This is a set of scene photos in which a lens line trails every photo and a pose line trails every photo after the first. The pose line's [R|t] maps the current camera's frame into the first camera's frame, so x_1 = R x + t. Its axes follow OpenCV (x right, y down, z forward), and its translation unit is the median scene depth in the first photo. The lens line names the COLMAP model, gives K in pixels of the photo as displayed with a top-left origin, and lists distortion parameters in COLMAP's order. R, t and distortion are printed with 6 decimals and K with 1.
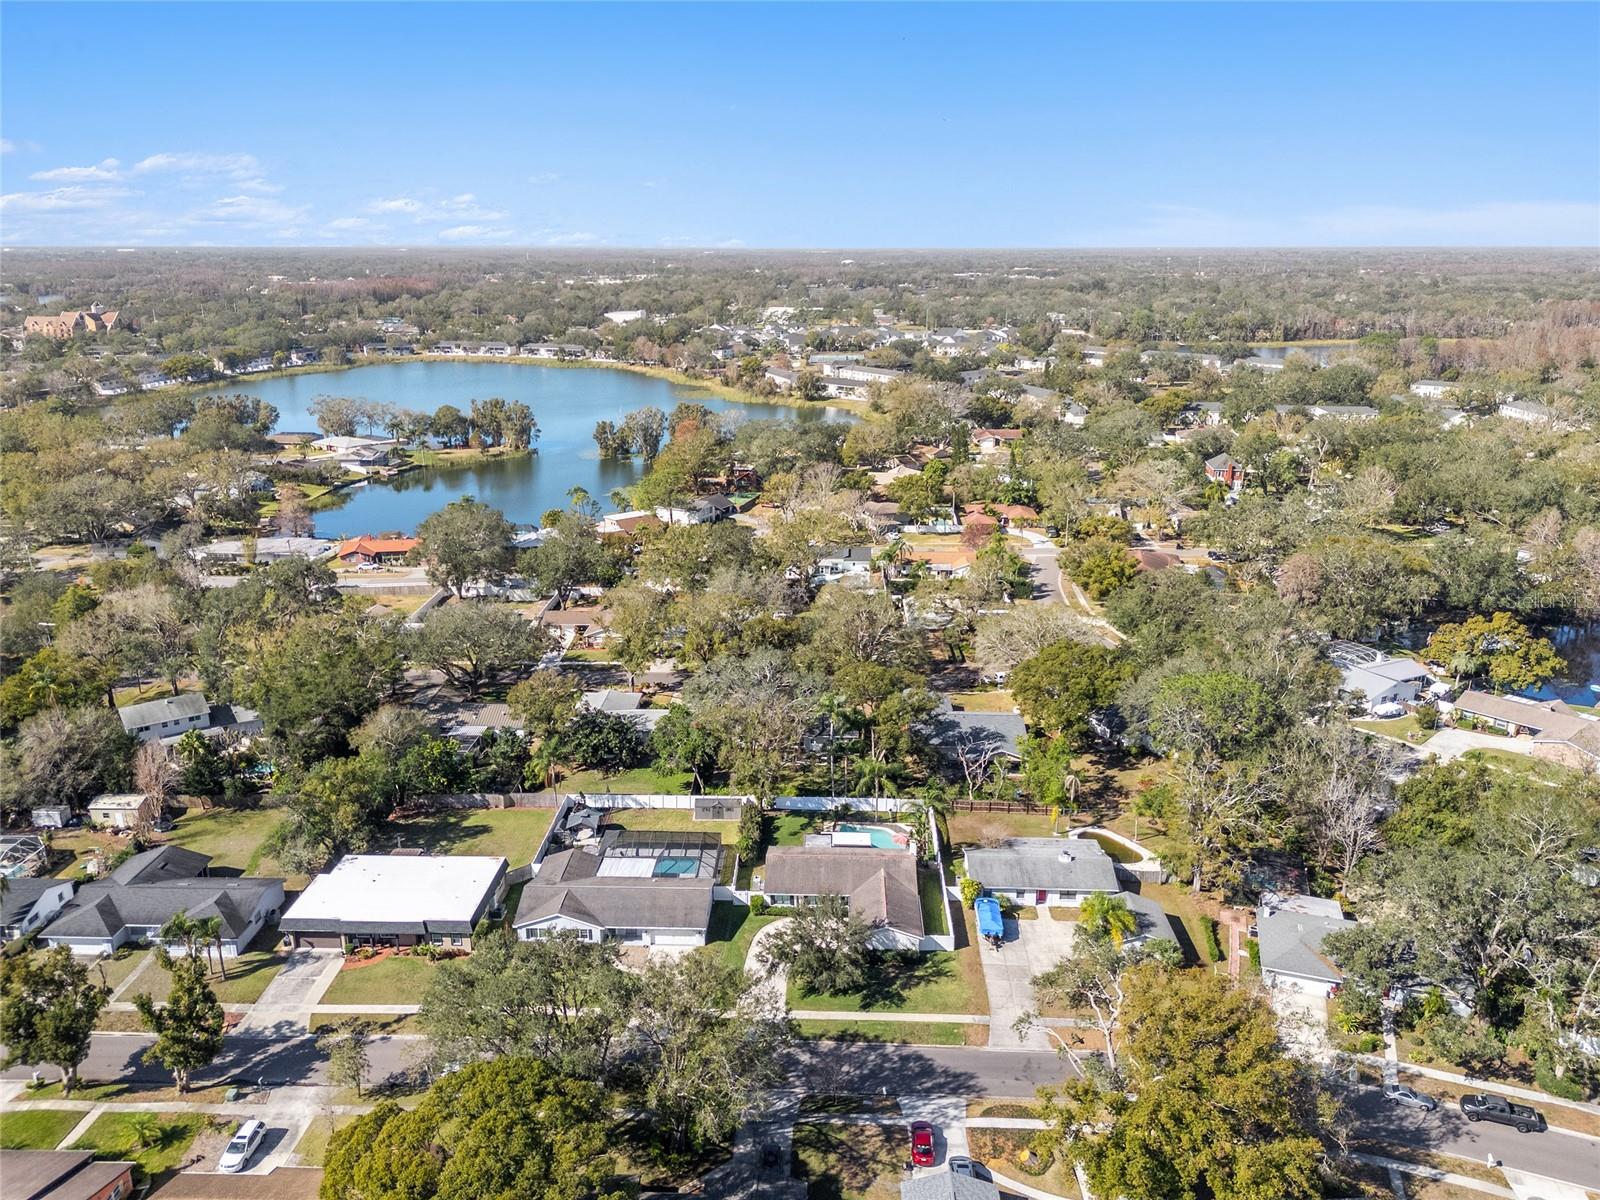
lens RADIAL K [[1175.5, 0, 800.0], [0, 1175.5, 600.0], [0, 0, 1]] dist [0.101772, -0.126620]
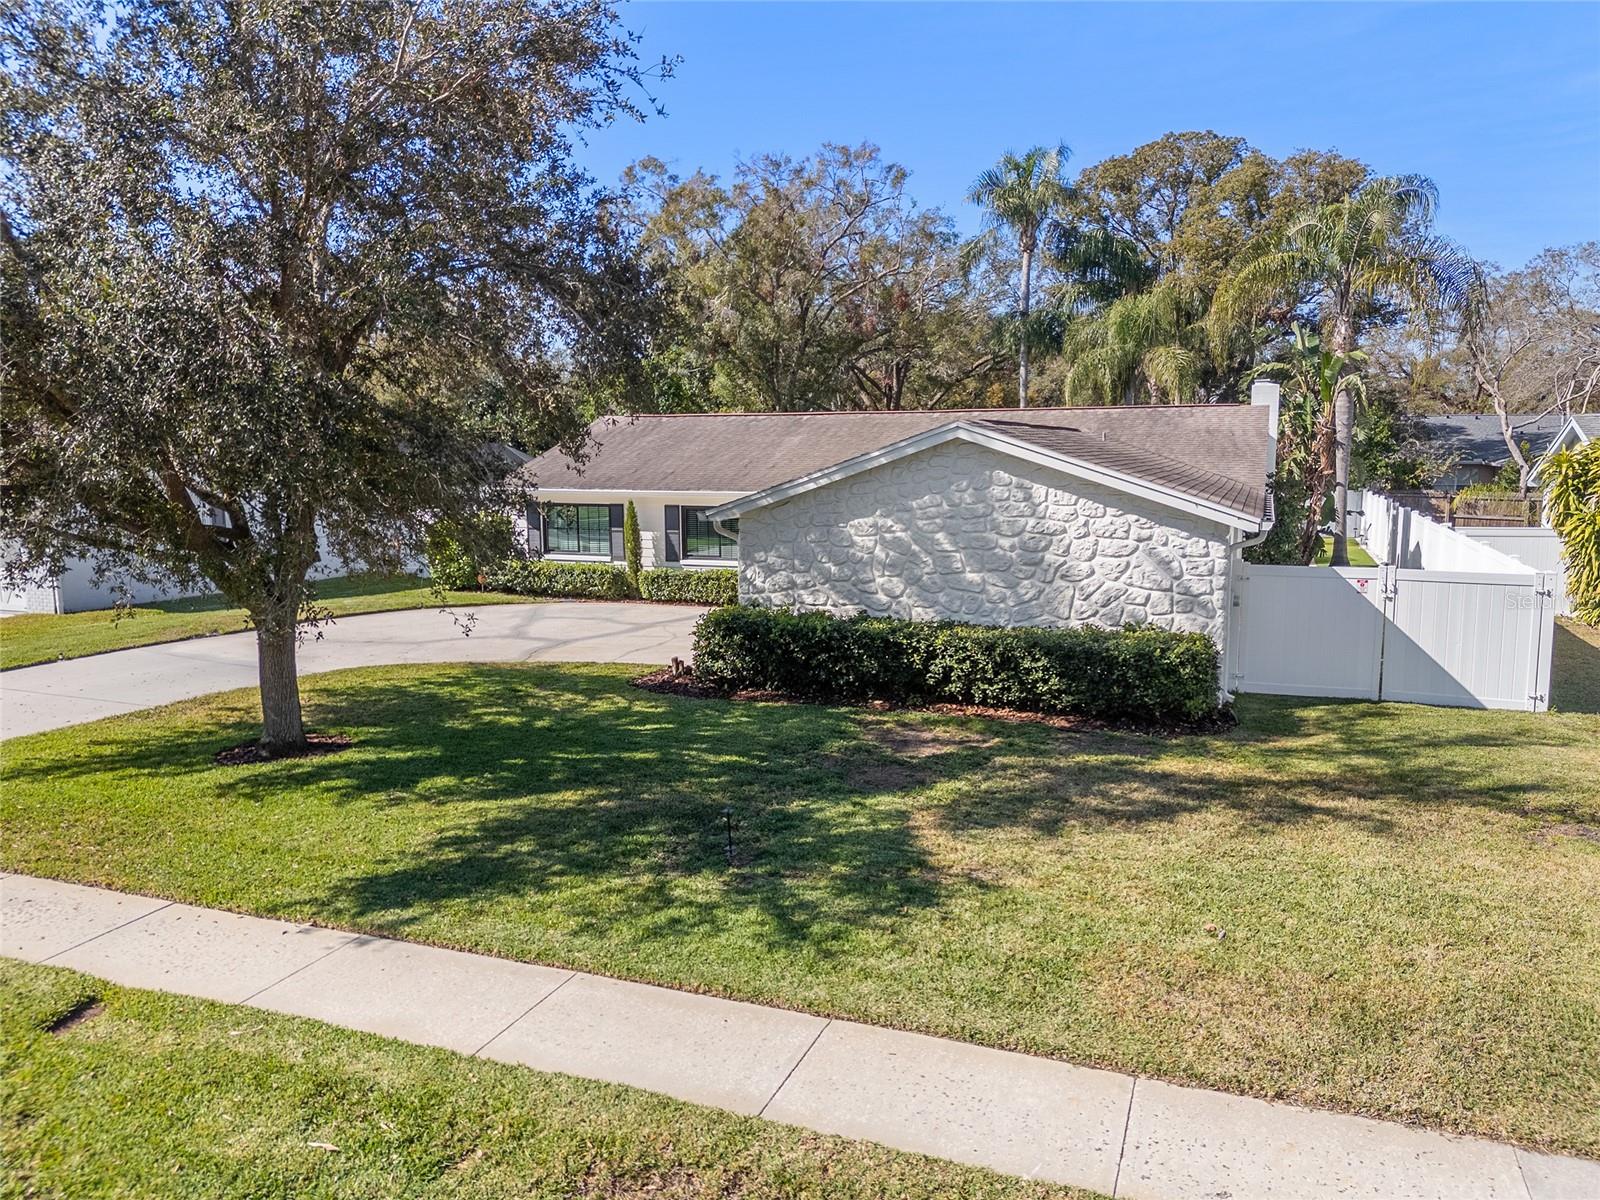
lens RADIAL K [[1175.5, 0, 800.0], [0, 1175.5, 600.0], [0, 0, 1]] dist [0.101772, -0.126620]
pose [[0.942511, 0.043299, -0.331360, 0.080048], [-0.094356, 0.985705, -0.139580, 0.250558], [0.320579, 0.162822, 0.933123, 0.701555]]
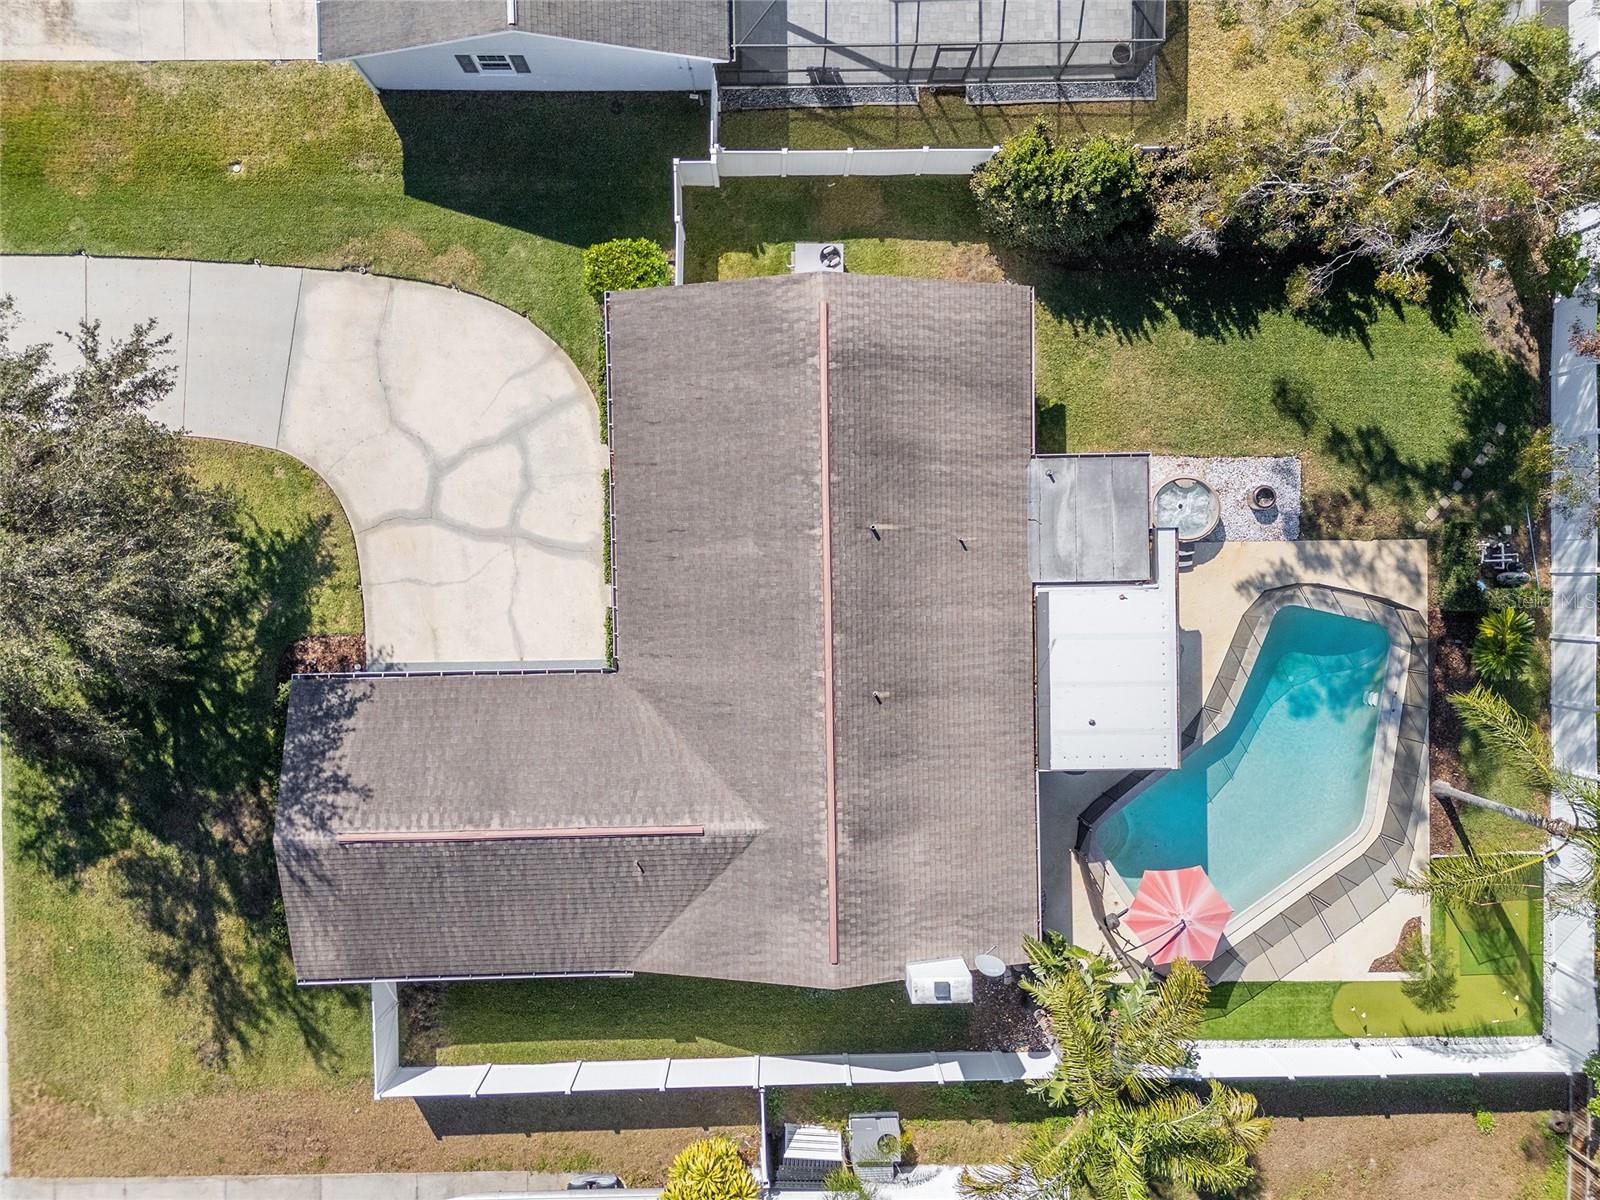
lens RADIAL K [[1079.4, 0, 786.1], [0, 1079.4, 597.5], [0, 0, 1]] dist [0.029548, -0.000606]
pose [[0.046300, 0.998828, 0.014099, 0.022302], [-0.303191, 0.000603, 0.952930, 0.035664], [0.951804, -0.048395, 0.302863, 0.825301]]
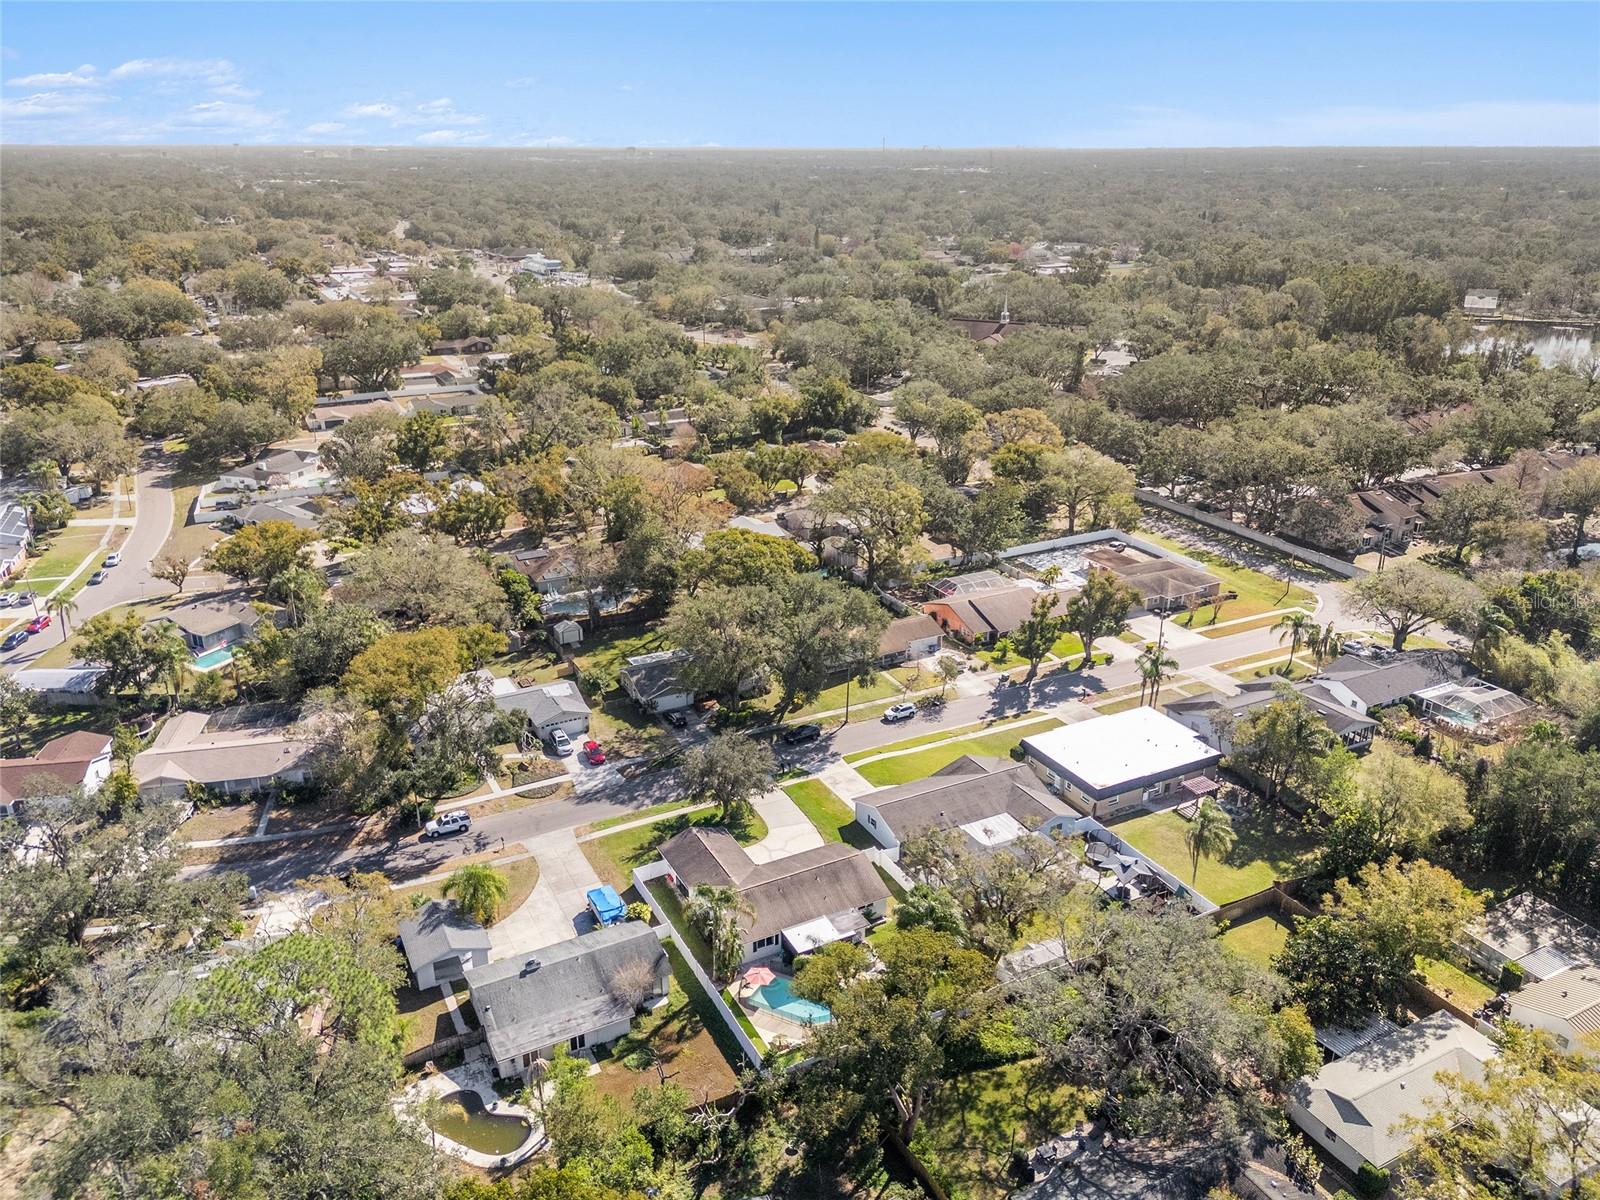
lens RADIAL K [[1175.5, 0, 800.0], [0, 1175.5, 600.0], [0, 0, 1]] dist [0.101772, -0.126620]
pose [[-0.868402, 0.175804, -0.463649, 0.341602], [-0.145079, 0.804042, 0.576602, -0.382880], [0.474162, 0.567988, -0.672726, 1.290785]]
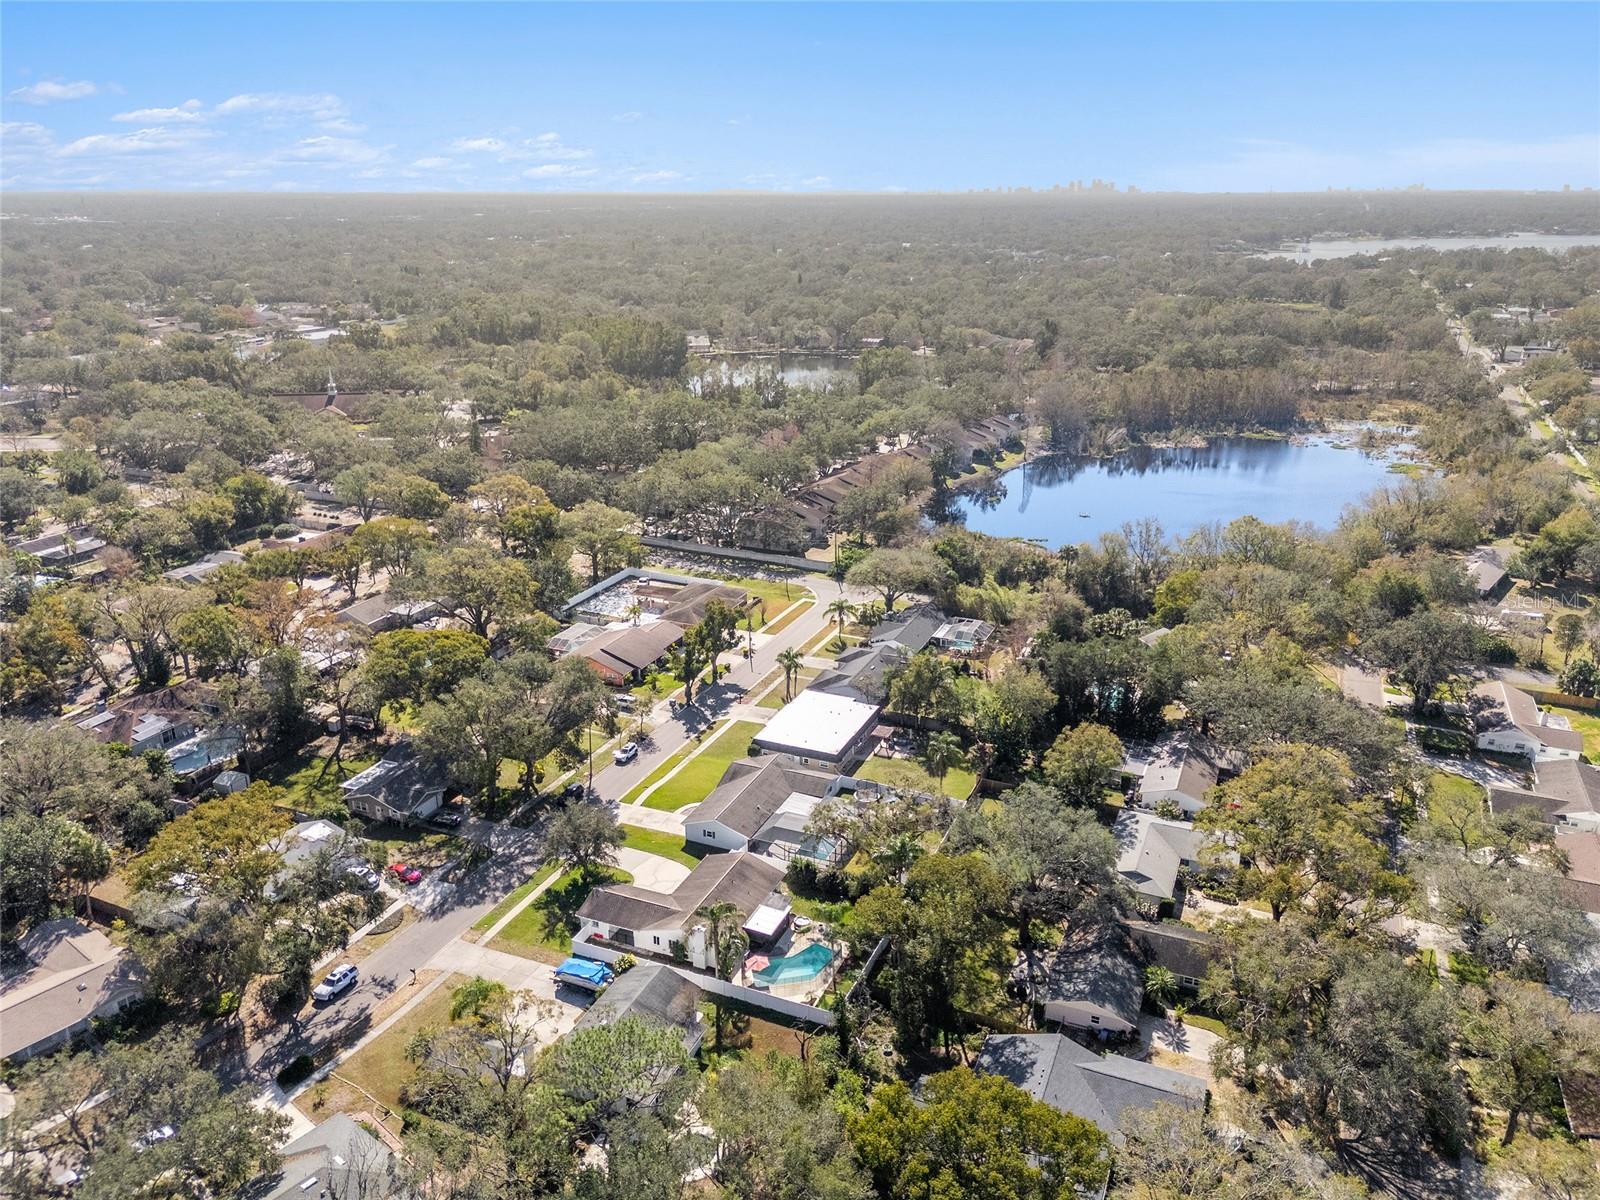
lens RADIAL K [[1175.5, 0, 800.0], [0, 1175.5, 600.0], [0, 0, 1]] dist [0.101772, -0.126620]
pose [[-0.361783, 0.303001, -0.881648, 0.728898], [-0.270043, 0.871104, 0.410189, -0.382381], [0.892295, 0.386483, -0.233327, 1.064782]]
